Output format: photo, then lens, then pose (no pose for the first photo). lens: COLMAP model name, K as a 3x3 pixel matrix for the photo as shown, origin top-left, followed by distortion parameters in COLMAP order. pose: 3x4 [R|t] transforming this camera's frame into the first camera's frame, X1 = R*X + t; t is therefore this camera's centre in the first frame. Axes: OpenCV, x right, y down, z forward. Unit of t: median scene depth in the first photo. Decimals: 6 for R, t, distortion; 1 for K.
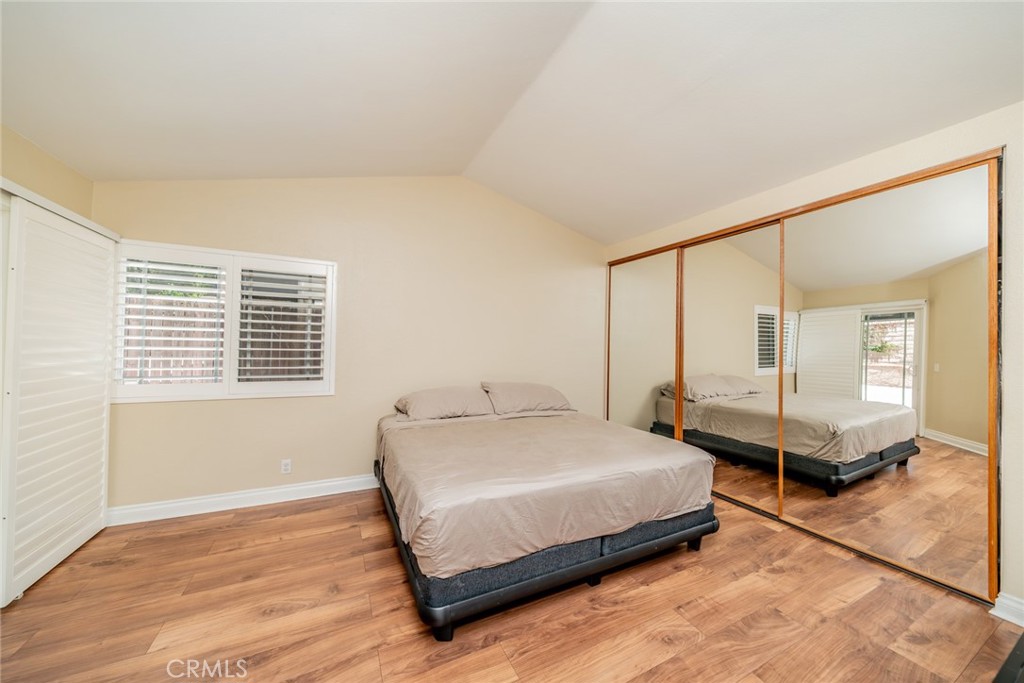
lens RADIAL K [[349.5, 0, 514.0], [0, 349.5, 345.6], [0, 0, 1]] dist [-0.005233, -0.000016]
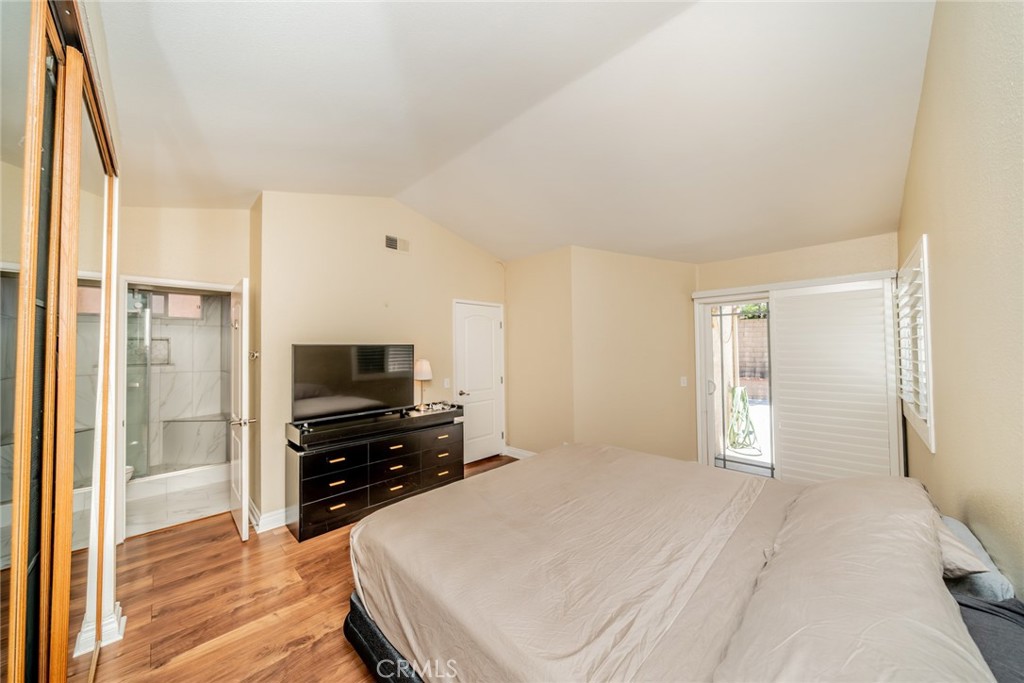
lens RADIAL K [[349.5, 0, 510.2], [0, 349.5, 341.2], [0, 0, 1]] dist [-0.005233, -0.000016]
pose [[-0.948306, -0.004914, -0.317320, 0.266897], [0.005936, 0.999431, -0.033217, -0.012257], [0.317303, -0.033384, -0.947736, 0.952008]]
